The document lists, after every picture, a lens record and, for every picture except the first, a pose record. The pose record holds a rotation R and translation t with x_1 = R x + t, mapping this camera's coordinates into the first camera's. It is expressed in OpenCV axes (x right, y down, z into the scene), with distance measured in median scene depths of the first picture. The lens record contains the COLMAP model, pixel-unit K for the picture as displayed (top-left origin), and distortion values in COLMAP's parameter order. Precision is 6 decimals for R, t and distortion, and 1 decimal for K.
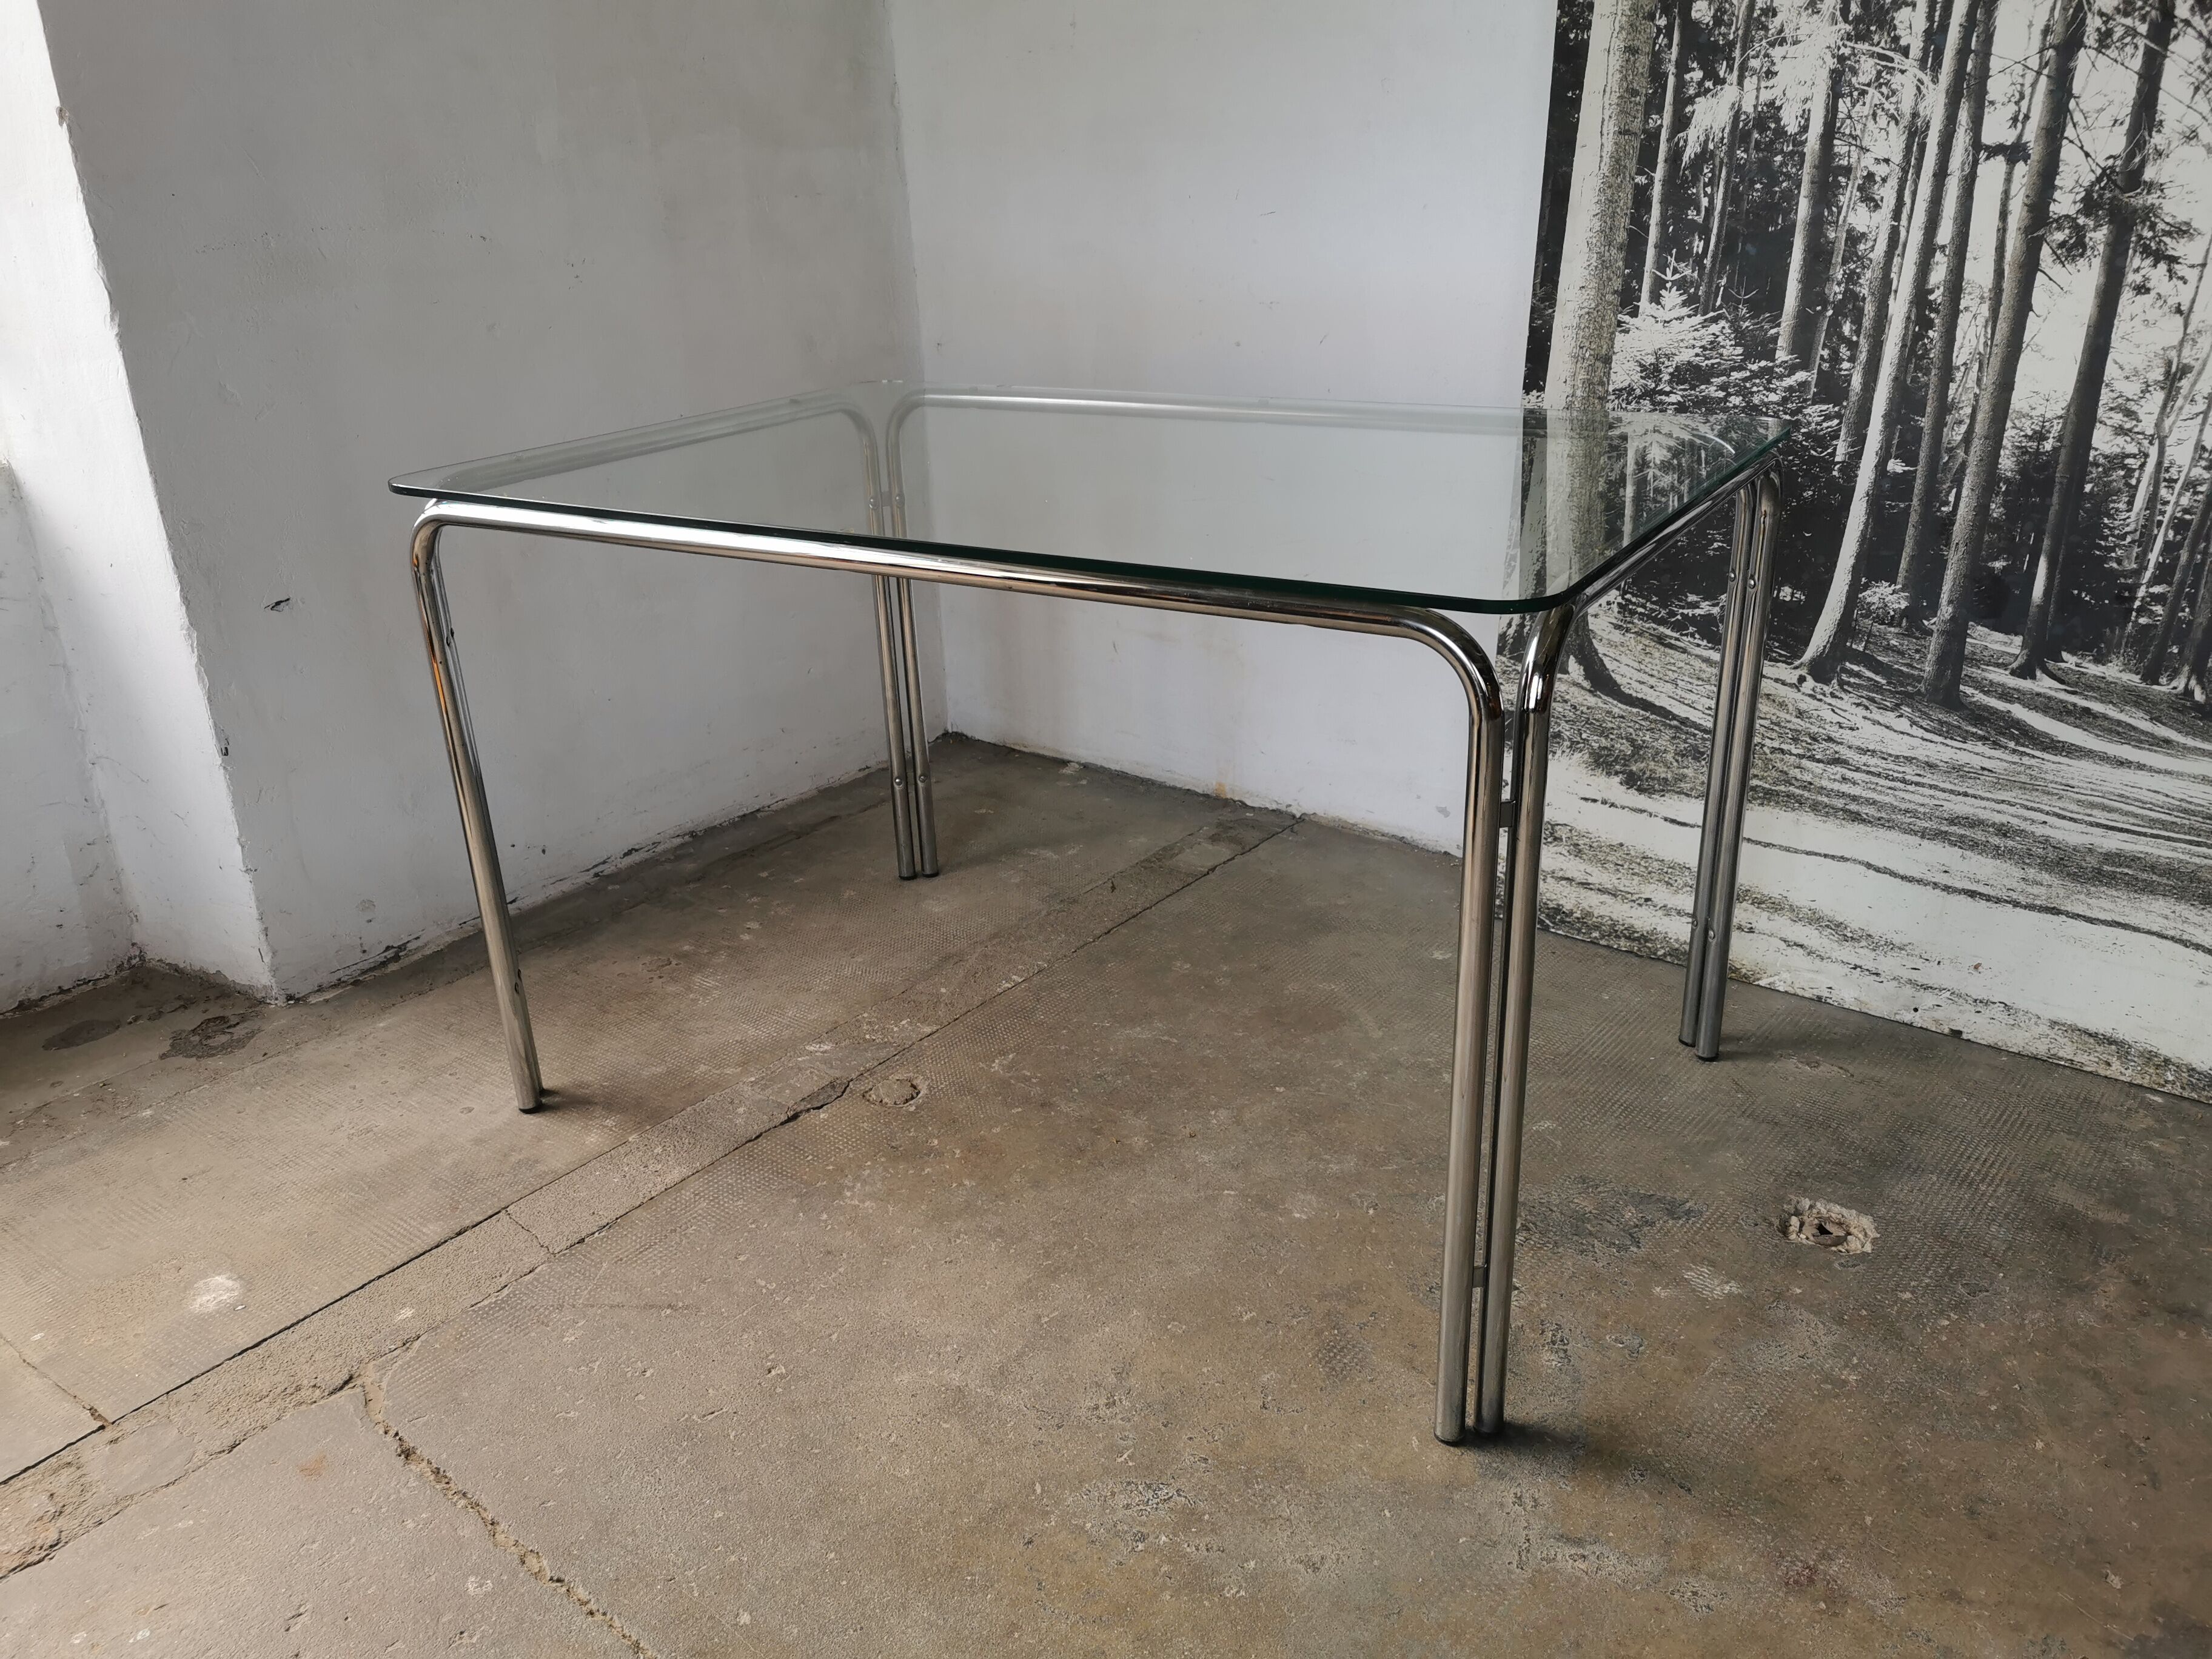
lens RADIAL K [[1724.8, 0, 1097.8], [0, 1724.8, 852.3], [0, 0, 1]] dist [0.068794, -0.119521]
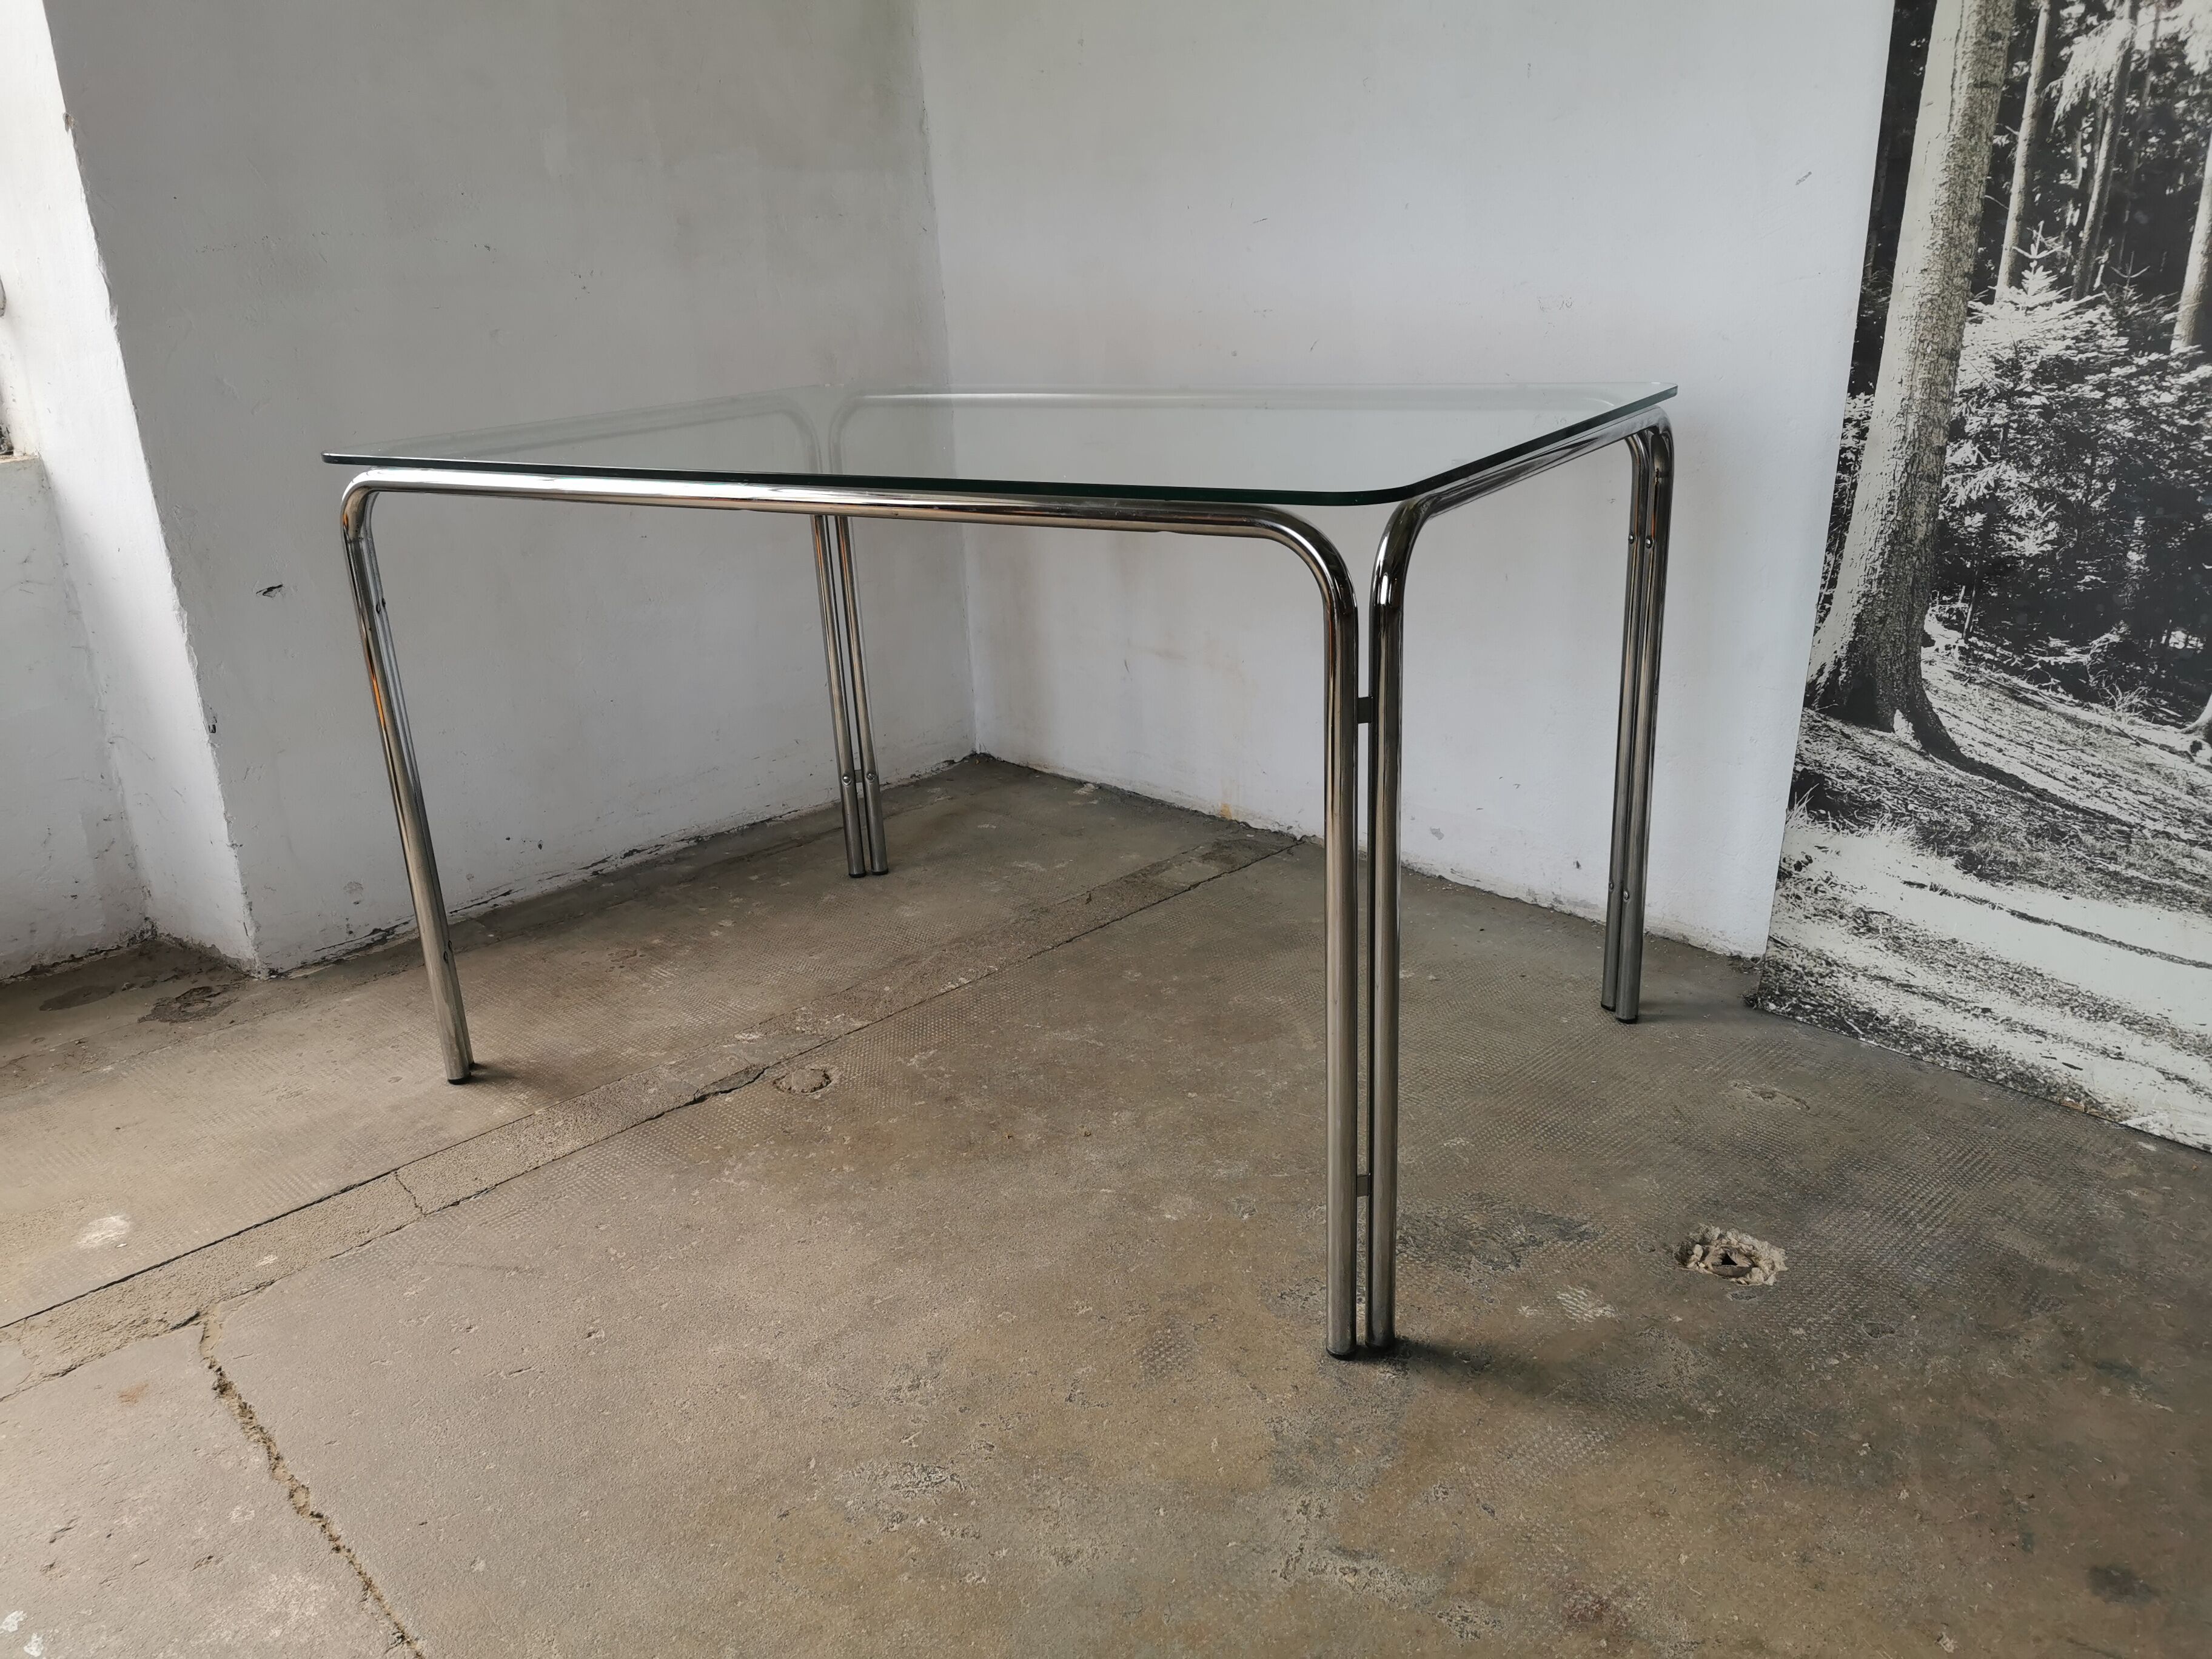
lens RADIAL K [[1724.8, 0, 1093.7], [0, 1724.8, 838.1], [0, 0, 1]] dist [0.068794, -0.119521]
pose [[0.980559, 0.051963, -0.189218, 0.061282], [-0.060936, 0.997261, -0.041911, 0.007114], [0.186522, 0.052626, 0.981040, 0.122564]]
